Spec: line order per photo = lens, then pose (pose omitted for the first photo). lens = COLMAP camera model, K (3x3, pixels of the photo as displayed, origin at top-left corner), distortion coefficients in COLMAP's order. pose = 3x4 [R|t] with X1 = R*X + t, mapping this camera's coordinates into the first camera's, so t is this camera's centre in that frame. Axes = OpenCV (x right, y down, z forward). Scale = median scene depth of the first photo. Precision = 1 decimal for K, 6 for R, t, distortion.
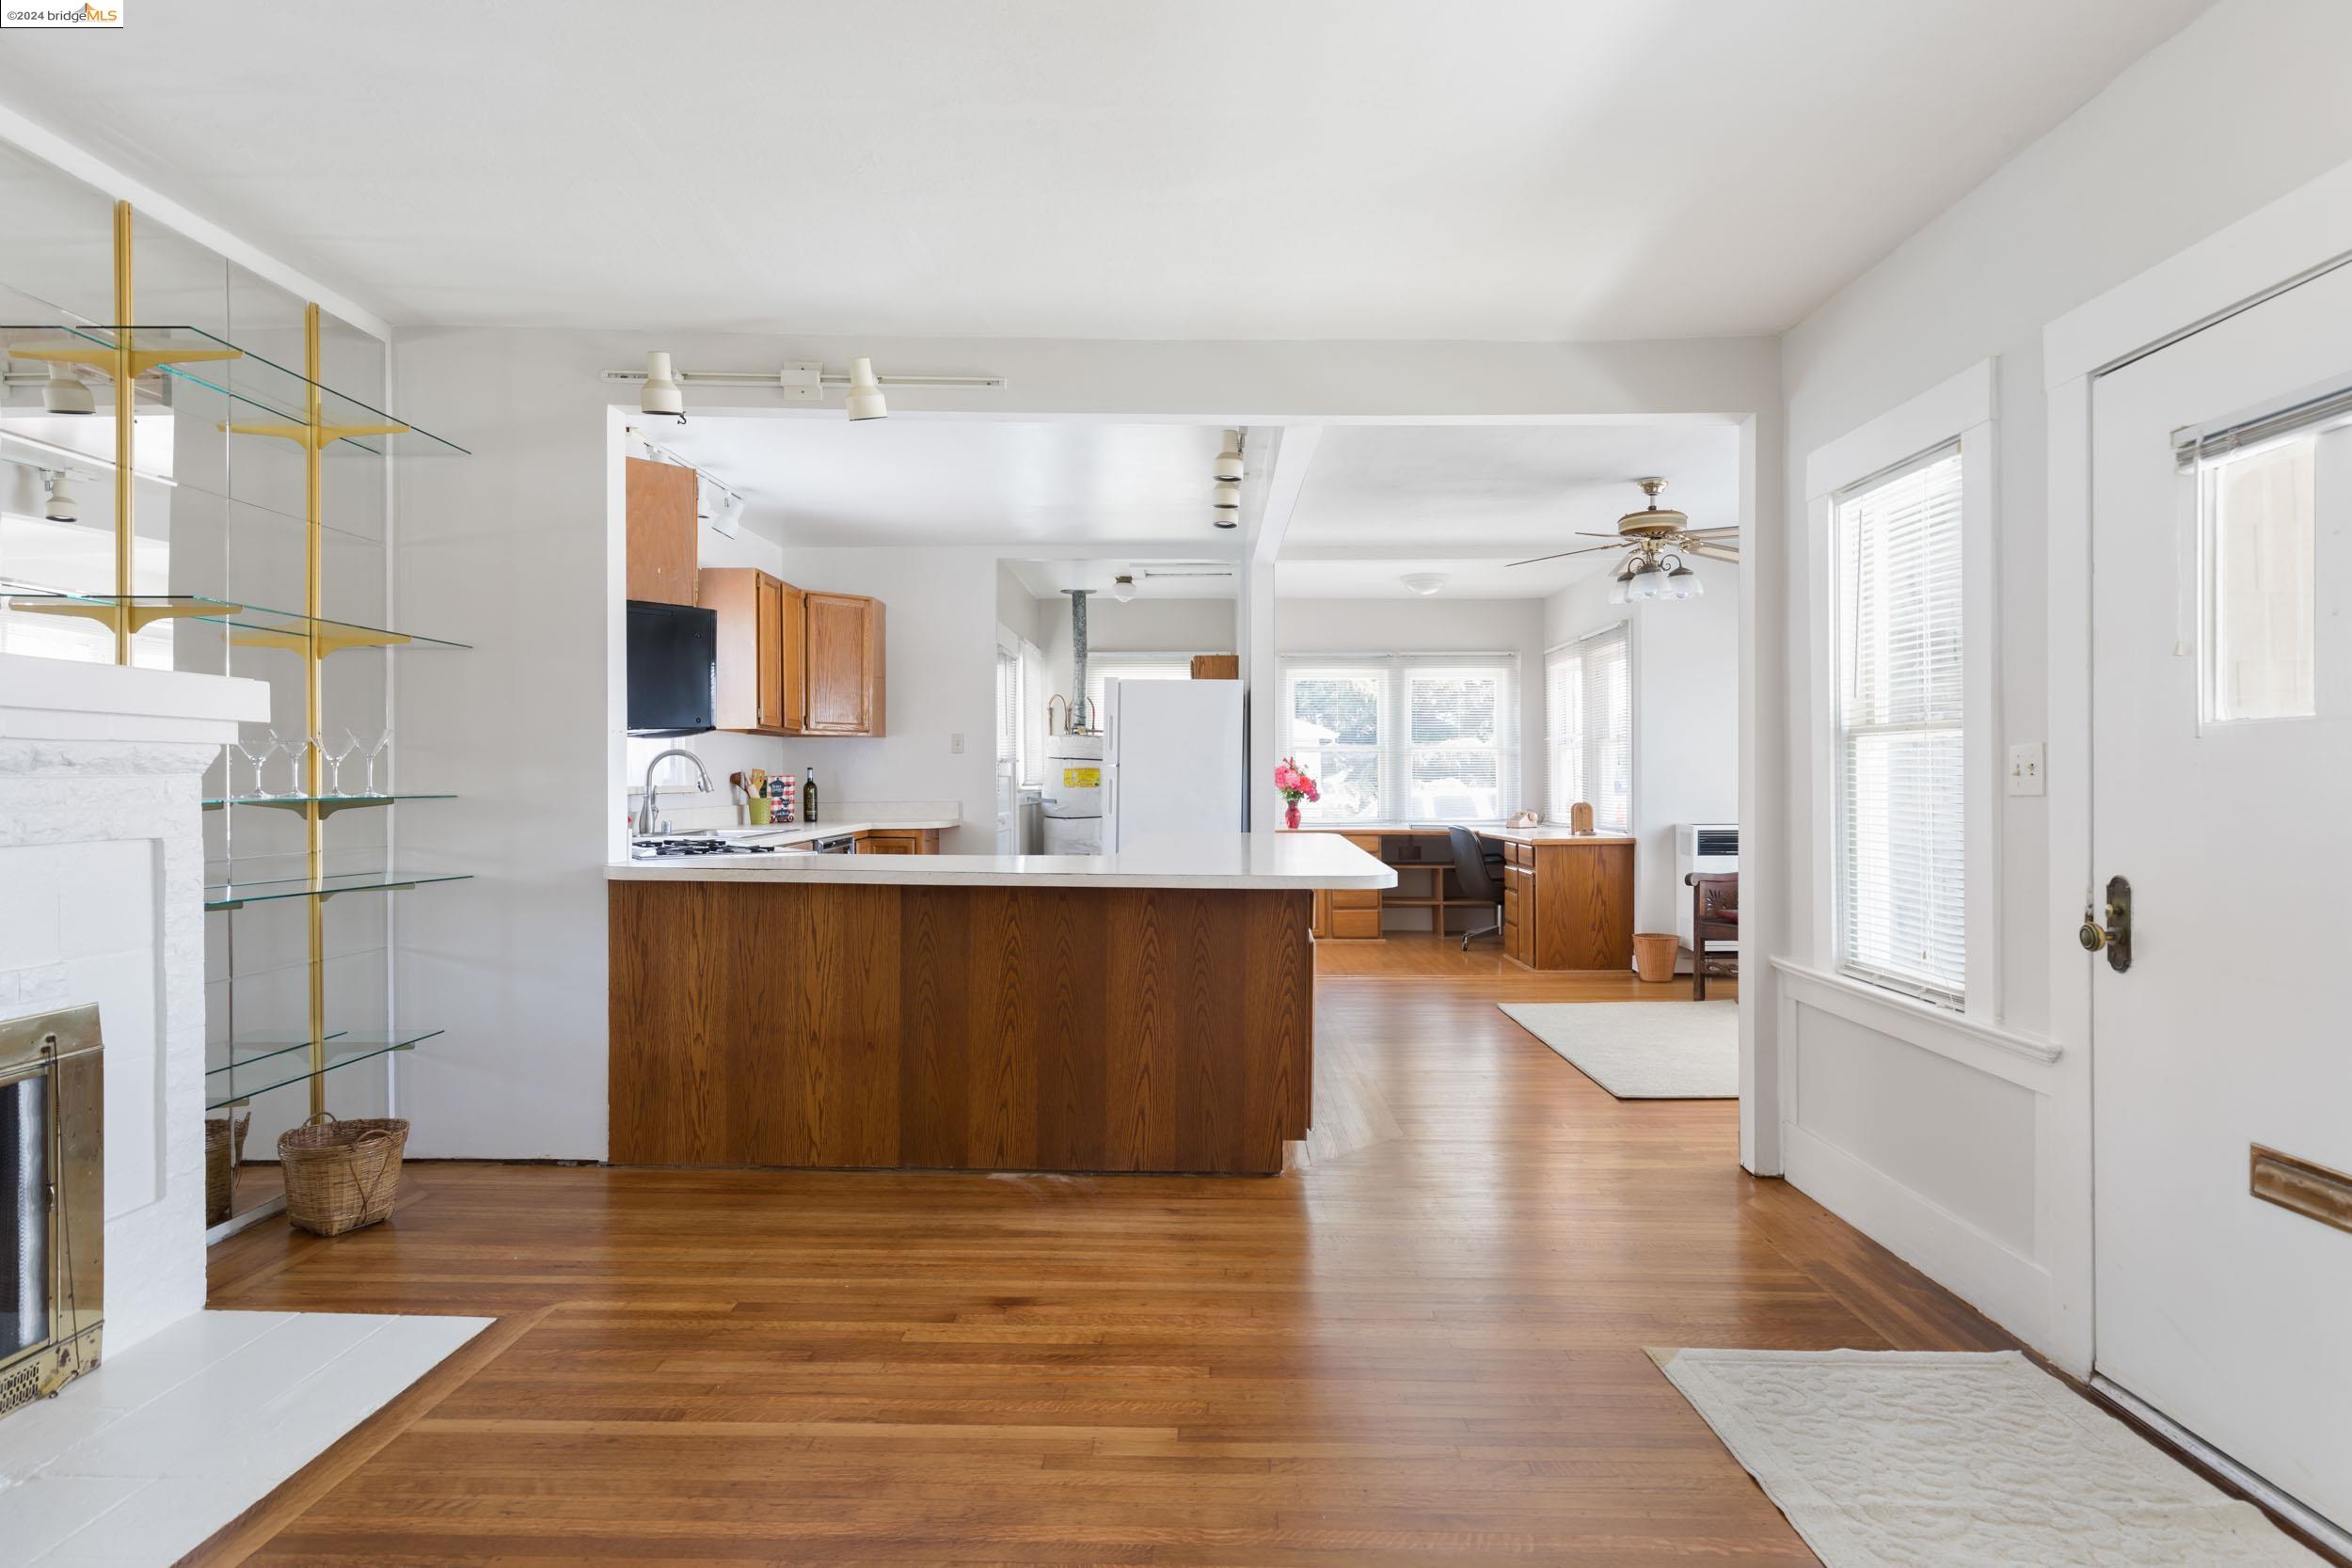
lens RADIAL K [[1274.1, 0, 1193.8], [0, 1274.1, 781.9], [0, 0, 1]] dist [0.001572, 0.000925]
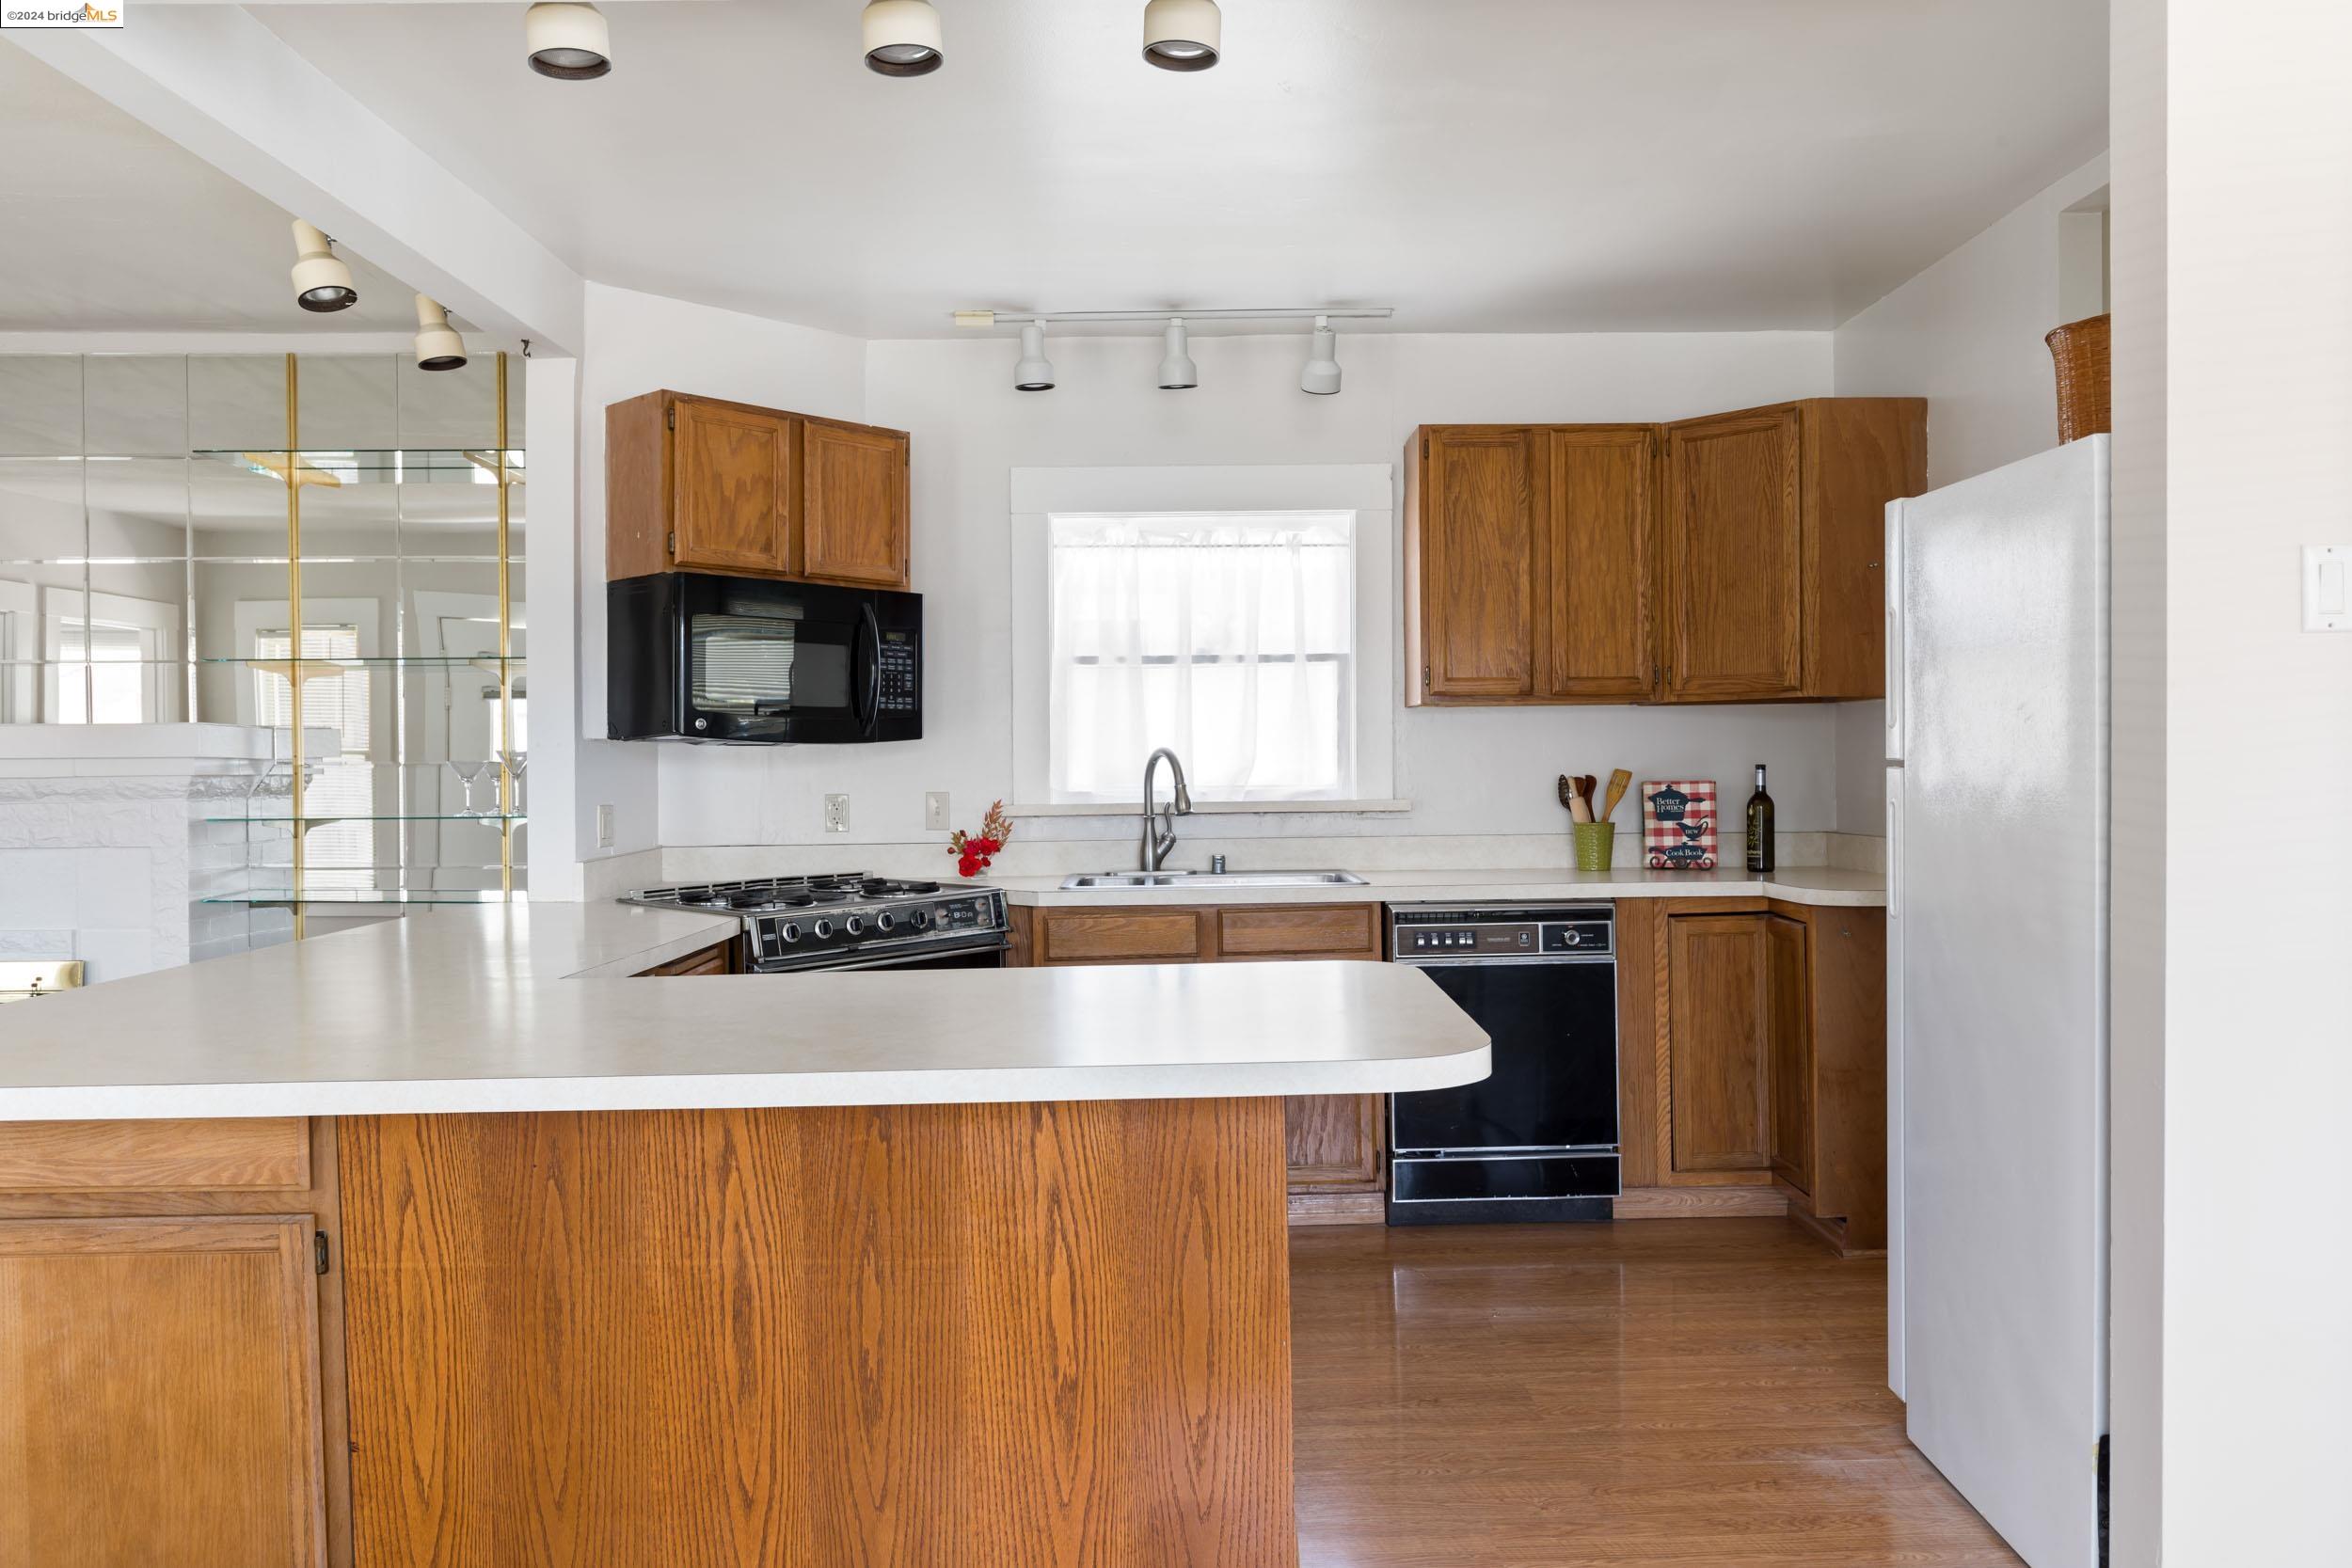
lens RADIAL K [[1660.6, 0, 1176.0], [0, 1660.6, 784.0], [0, 0, 1]] dist [0.000667, 0.001601]
pose [[0.019658, 0.012660, -0.999727, 0.363917], [0.007102, 0.999893, 0.012802, -0.014170], [0.999782, -0.007352, 0.019566, 0.786548]]
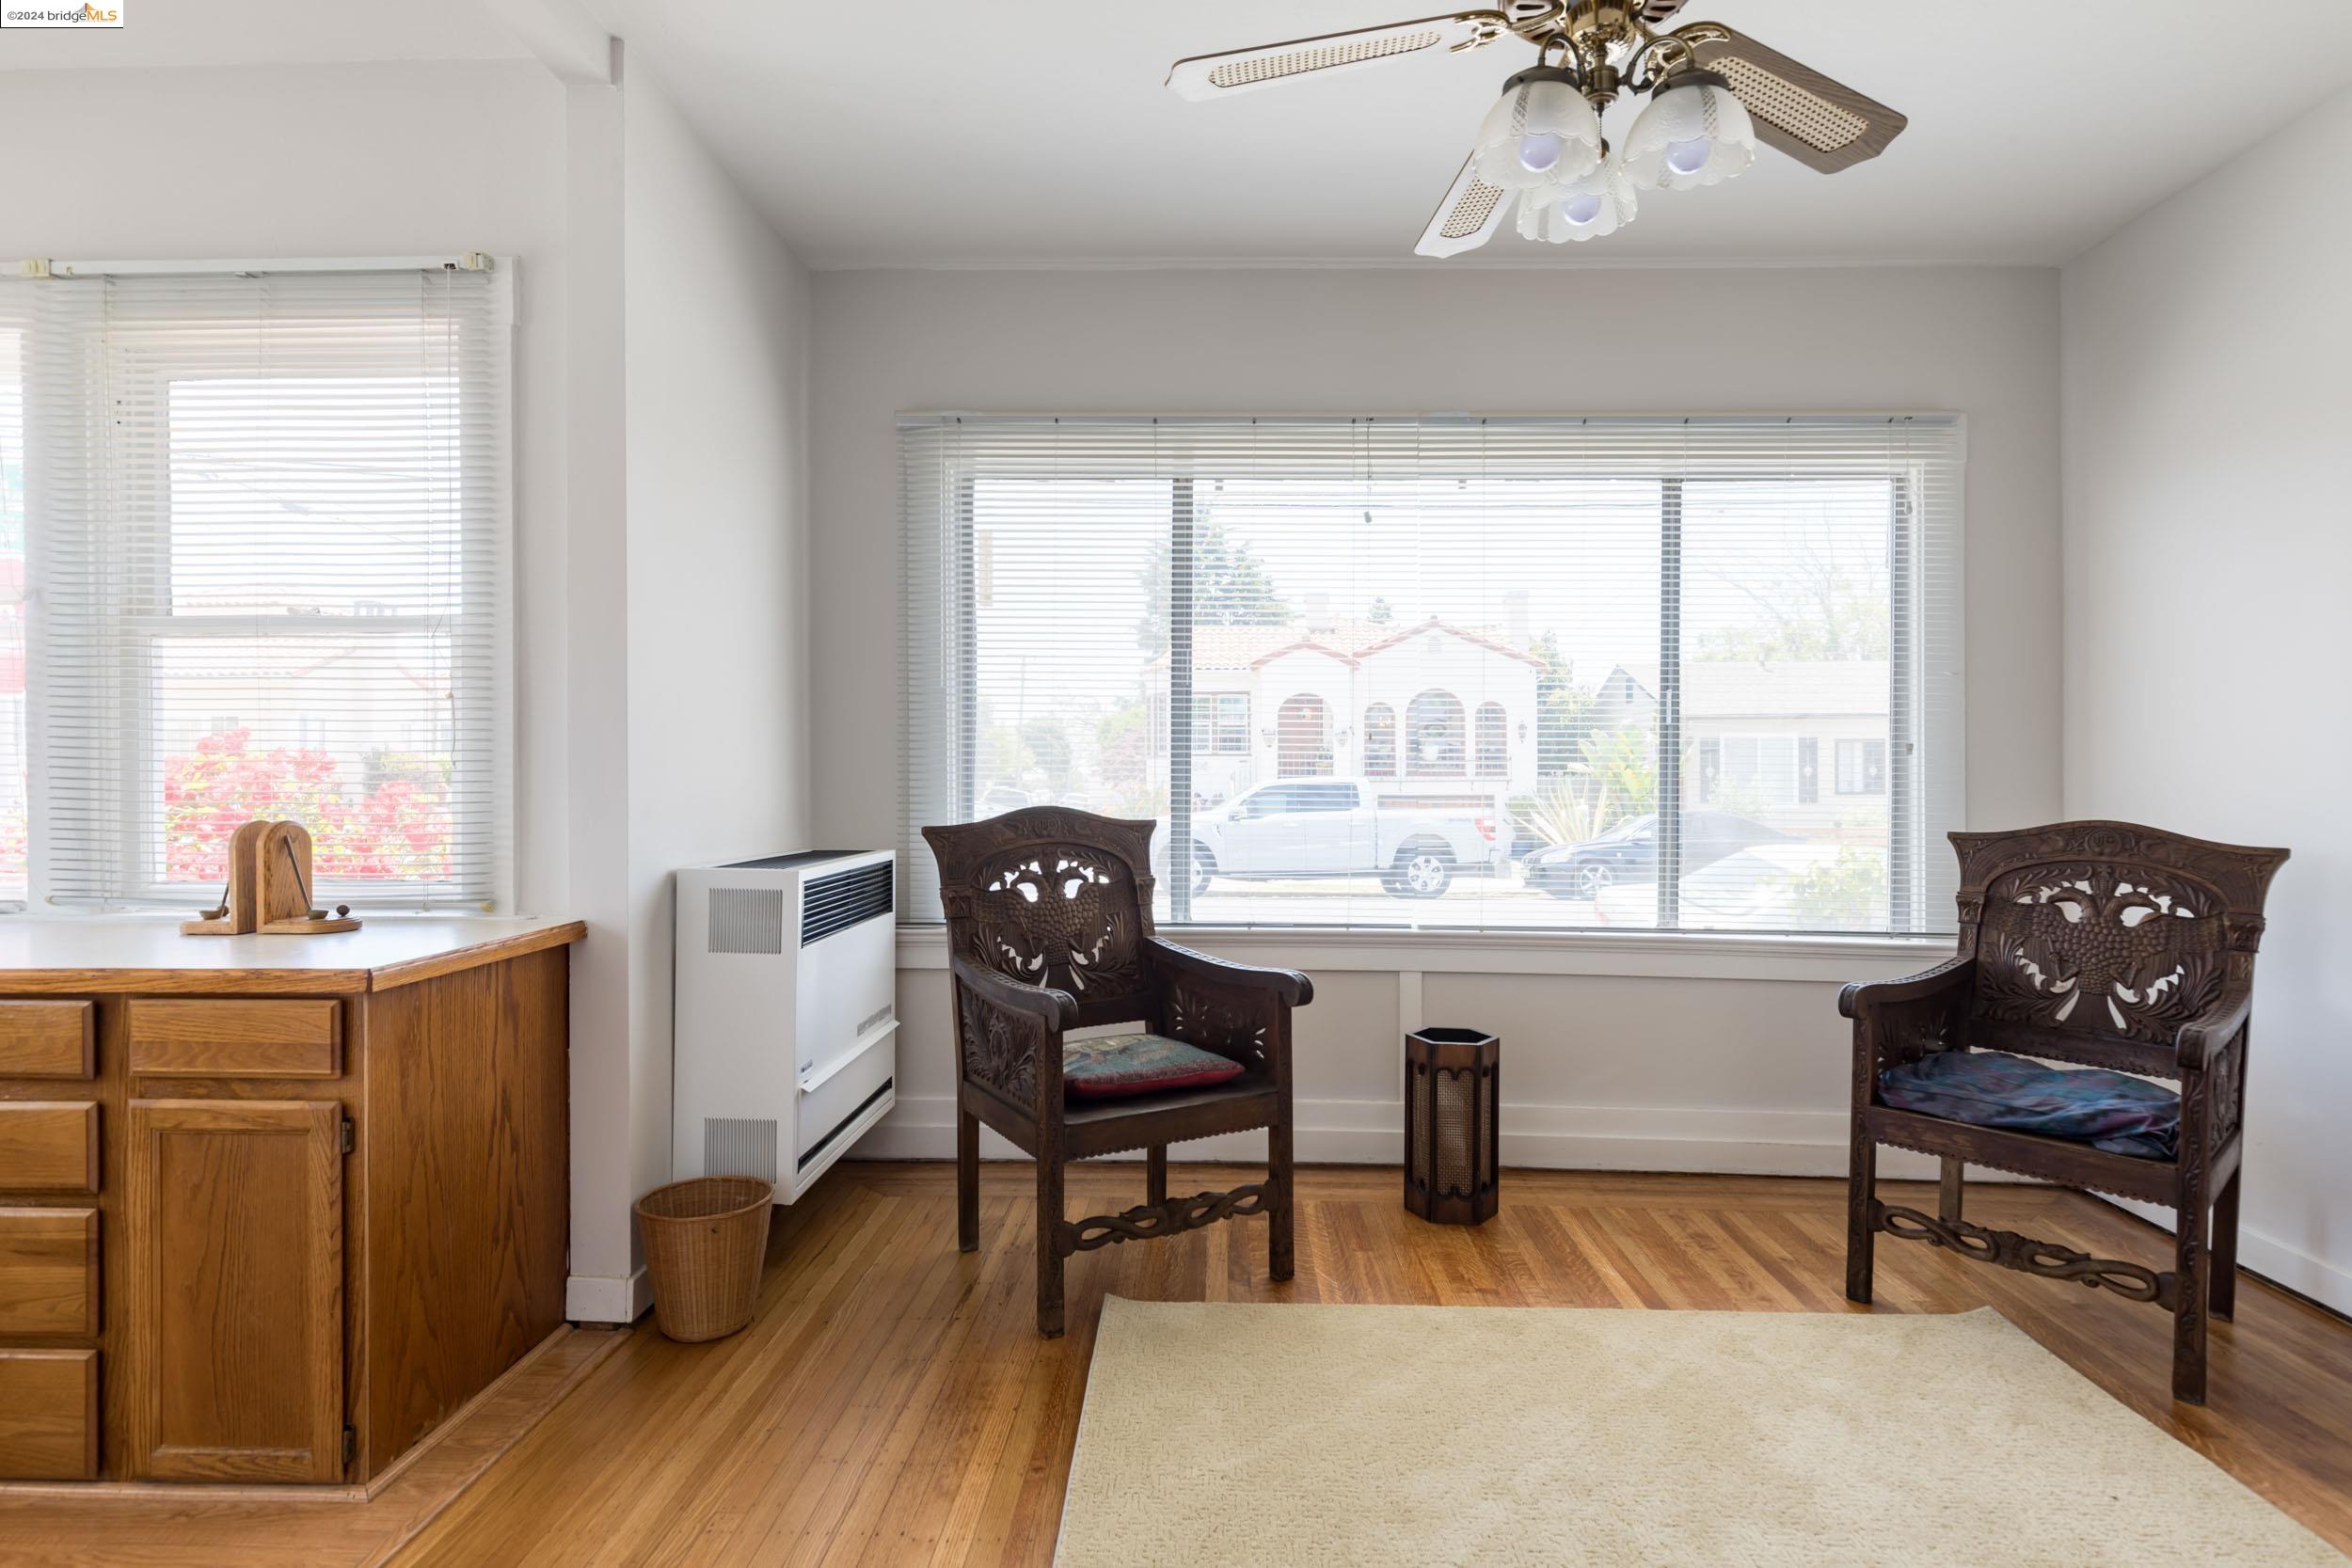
lens RADIAL K [[1265.0, 0, 1189.7], [0, 1265.0, 781.6], [0, 0, 1]] dist [0.000984, -0.000150]
pose [[0.029095, 0.002988, 0.999572, 0.022794], [0.002718, 0.999992, -0.003069, 0.009670], [-0.999573, 0.002806, 0.029086, 0.909221]]
